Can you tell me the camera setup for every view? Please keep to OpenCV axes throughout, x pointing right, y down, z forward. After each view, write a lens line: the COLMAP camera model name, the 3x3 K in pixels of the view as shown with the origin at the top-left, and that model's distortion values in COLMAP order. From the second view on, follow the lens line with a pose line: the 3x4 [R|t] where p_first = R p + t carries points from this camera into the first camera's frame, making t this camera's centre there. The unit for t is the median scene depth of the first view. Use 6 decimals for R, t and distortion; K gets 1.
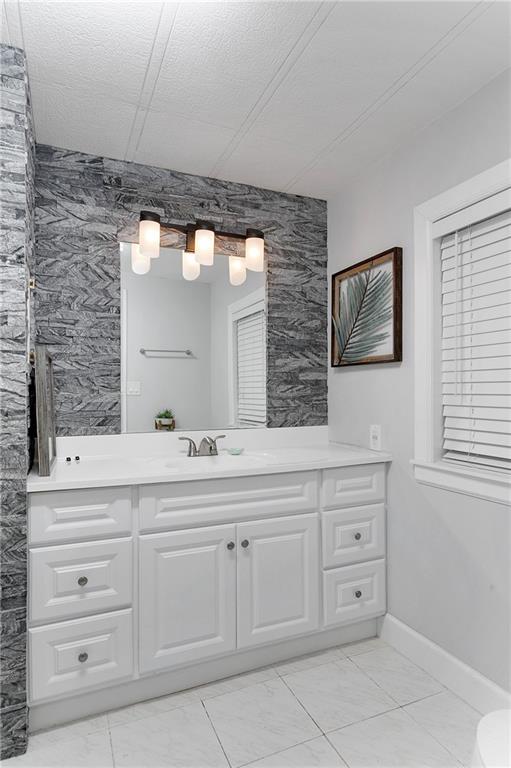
lens RADIAL K [[443.7, 0, 254.7], [0, 443.7, 387.7], [0, 0, 1]] dist [0.006952, 0.002084]
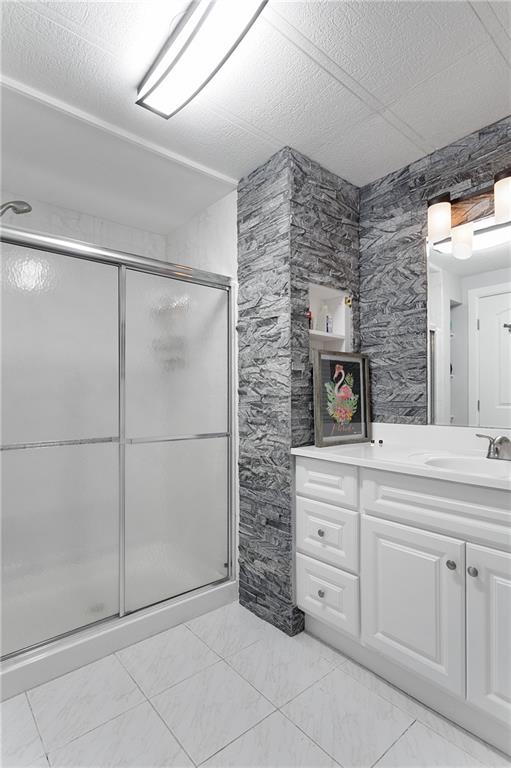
lens RADIAL K [[389.9, 0, 253.0], [0, 389.9, 392.4], [0, 0, 1]] dist [0.004436, 0.001407]
pose [[0.278421, -0.010310, -0.960404, 0.463026], [0.009841, 0.999921, -0.007882, 0.033503], [0.960409, -0.007257, 0.278501, 0.383118]]
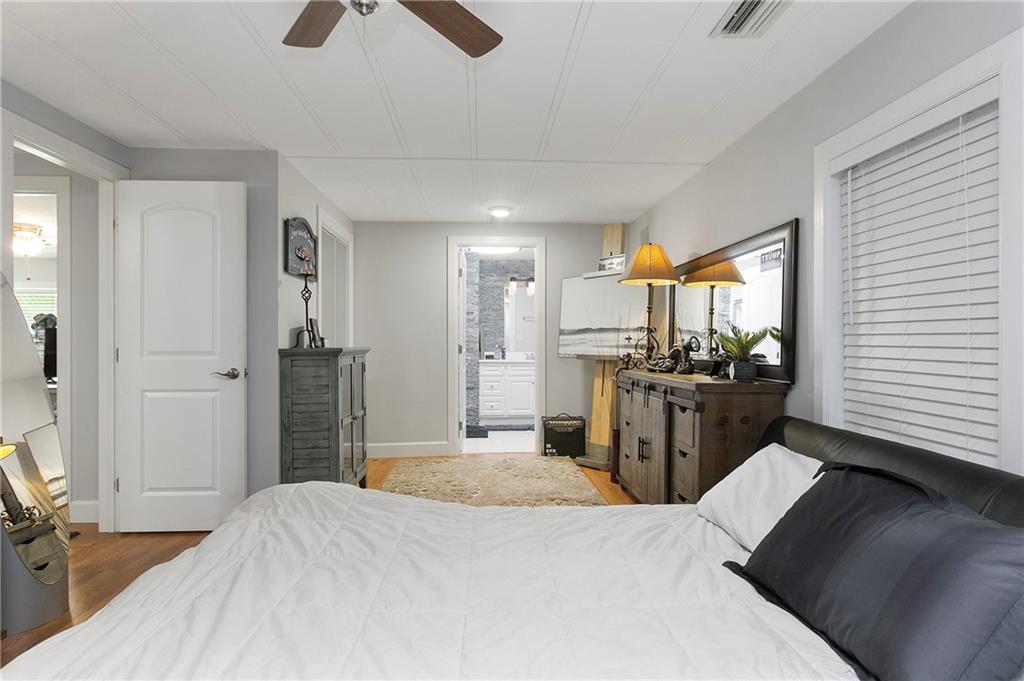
lens RADIAL K [[541.0, 0, 511.3], [0, 541.0, 342.7], [0, 0, 1]] dist [-0.002149, -0.000322]
pose [[0.939860, 0.001555, -0.341557, 1.019343], [-0.000574, 0.999995, 0.002973, 0.033898], [0.341561, -0.002598, 0.939856, -2.488966]]
